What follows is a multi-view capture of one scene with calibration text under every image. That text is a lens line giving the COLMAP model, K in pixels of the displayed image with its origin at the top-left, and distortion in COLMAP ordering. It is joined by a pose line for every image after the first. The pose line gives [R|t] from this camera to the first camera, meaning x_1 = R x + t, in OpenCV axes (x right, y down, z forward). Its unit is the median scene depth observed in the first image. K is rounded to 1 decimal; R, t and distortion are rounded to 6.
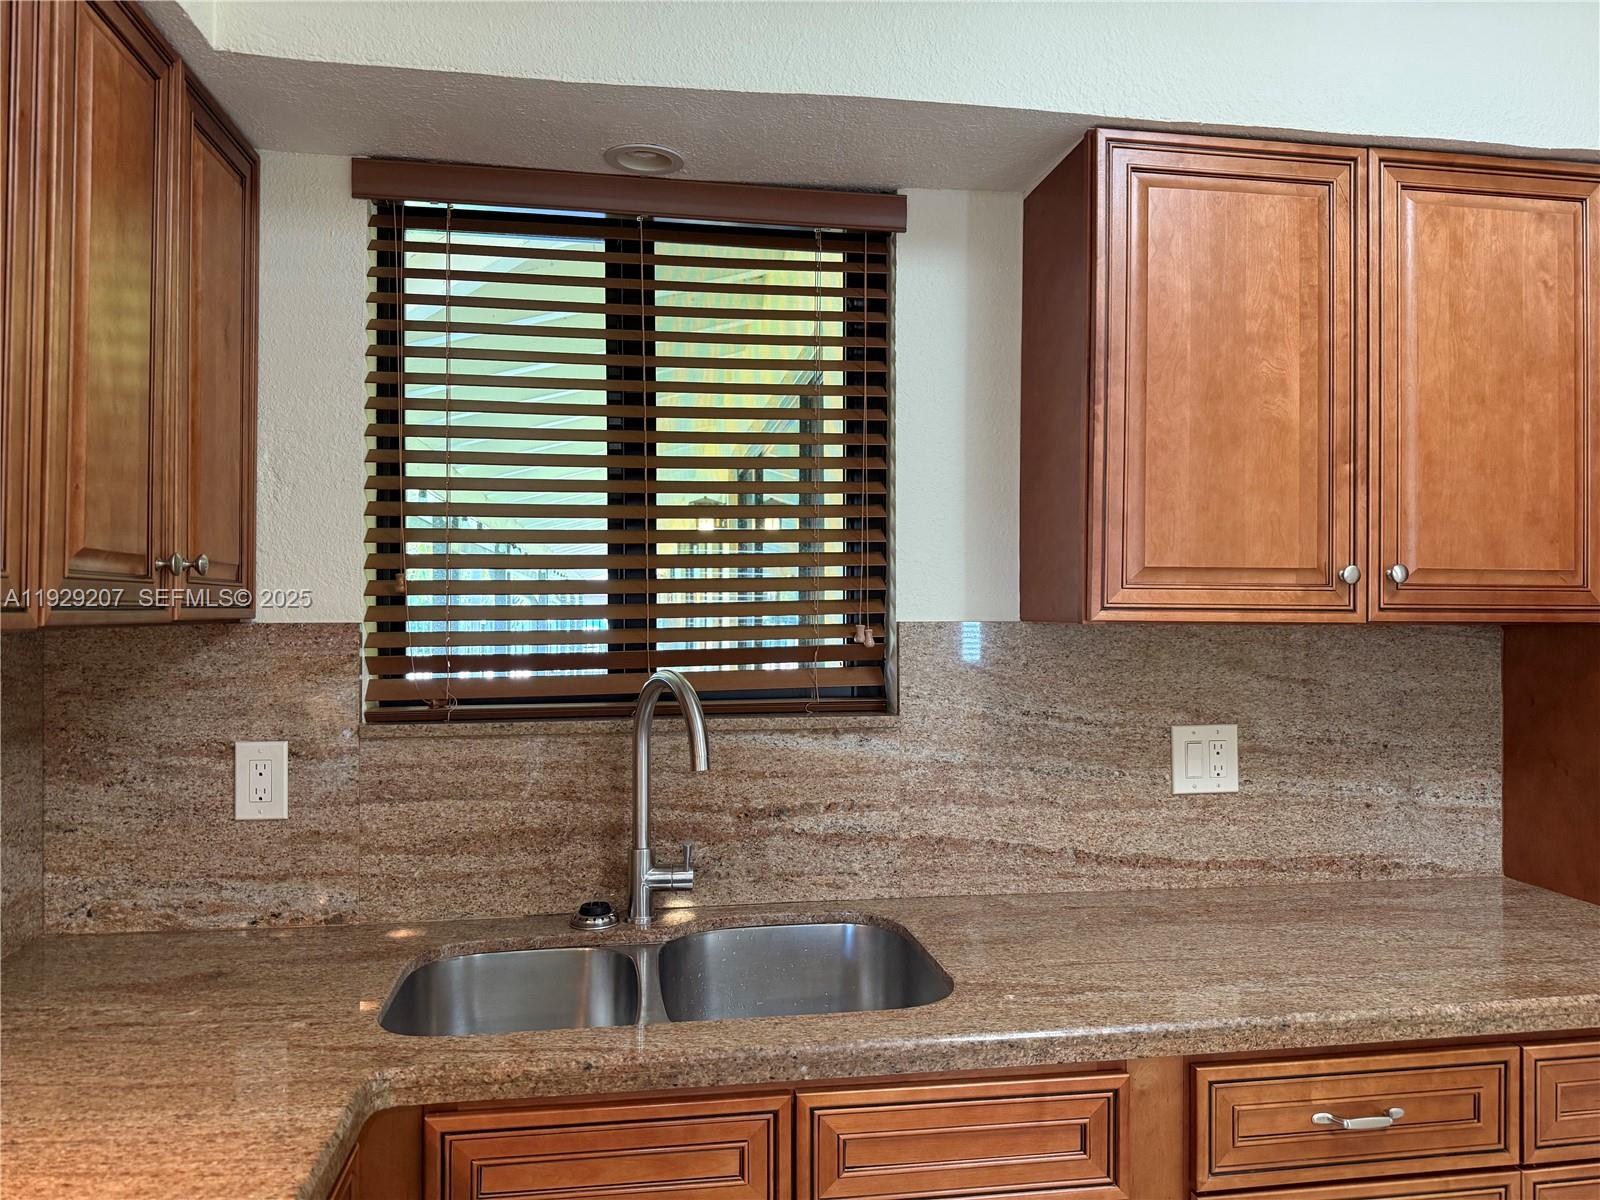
lens RADIAL K [[1129.0, 0, 819.3], [0, 1129.0, 600.1], [0, 0, 1]] dist [0.072638, -0.104889]
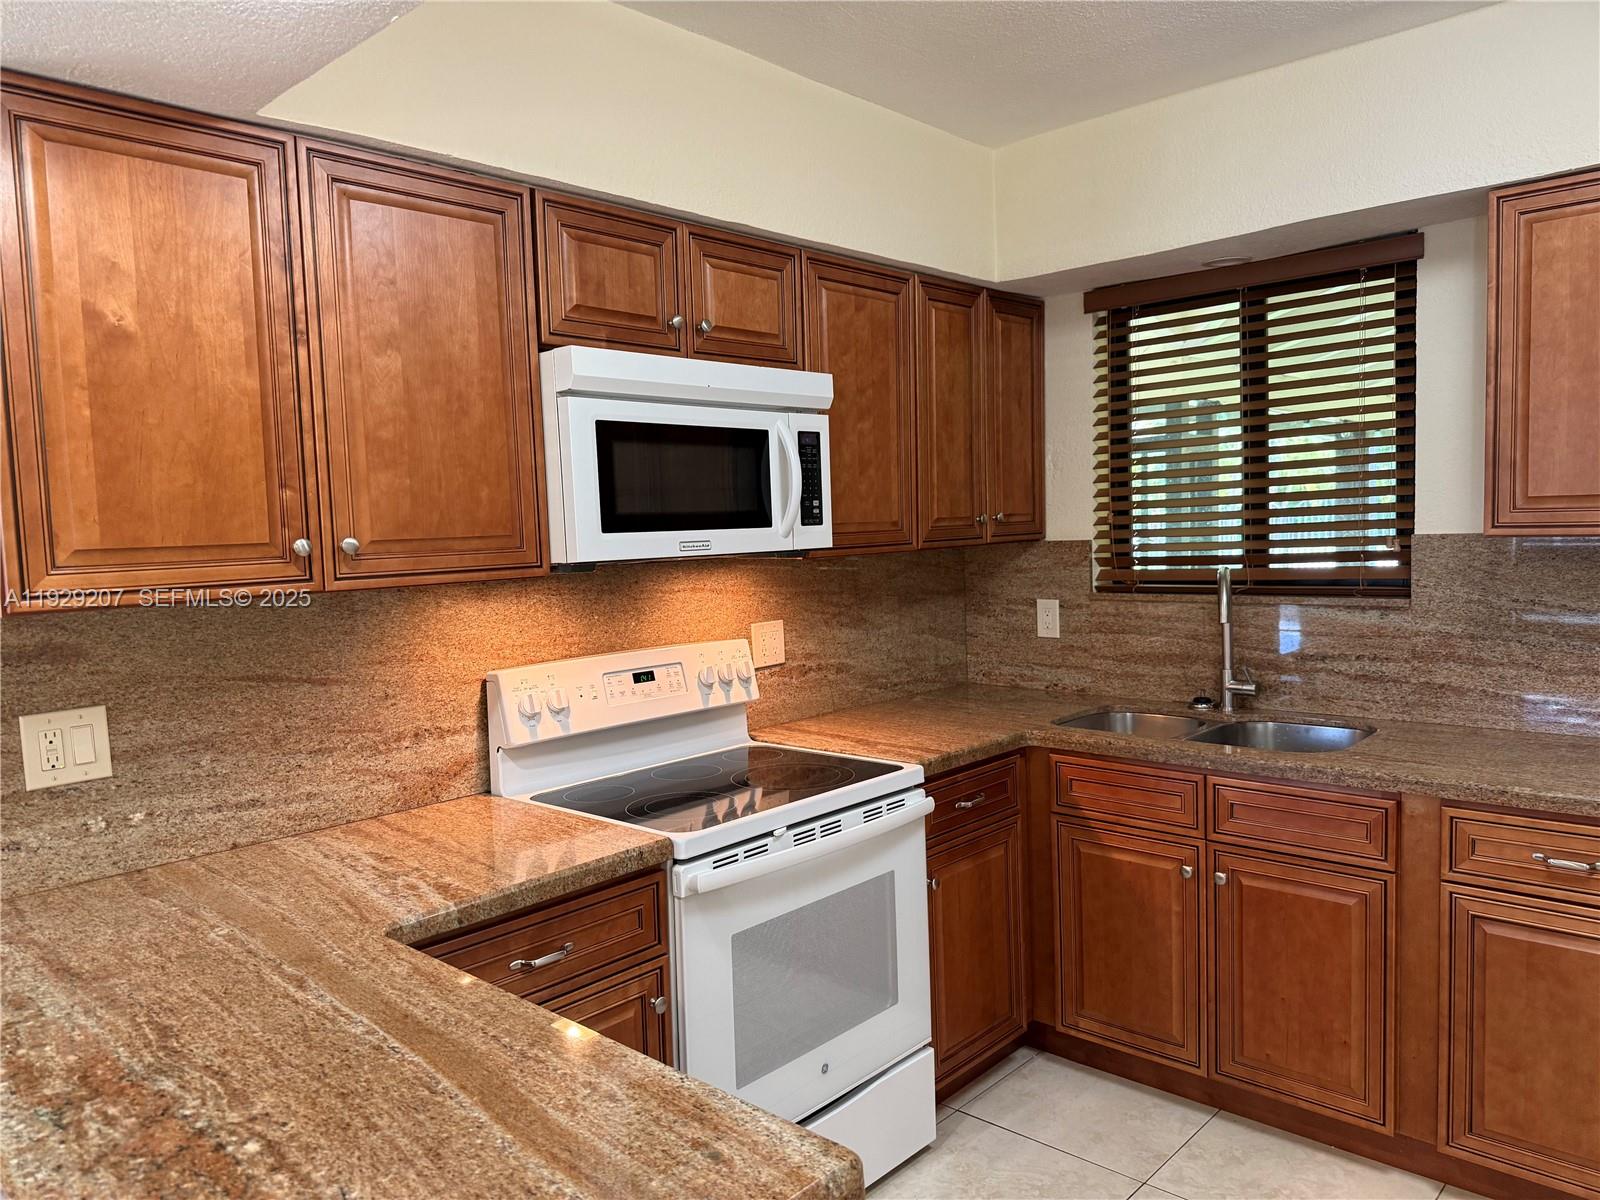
lens RADIAL K [[1129.0, 0, 809.5], [0, 1129.0, 608.8], [0, 0, 1]] dist [0.072638, -0.104889]
pose [[0.622656, 0.039465, -0.781500, 0.817541], [0.041257, 0.995682, 0.083153, -0.044024], [0.781408, -0.084018, 0.618339, -0.573557]]
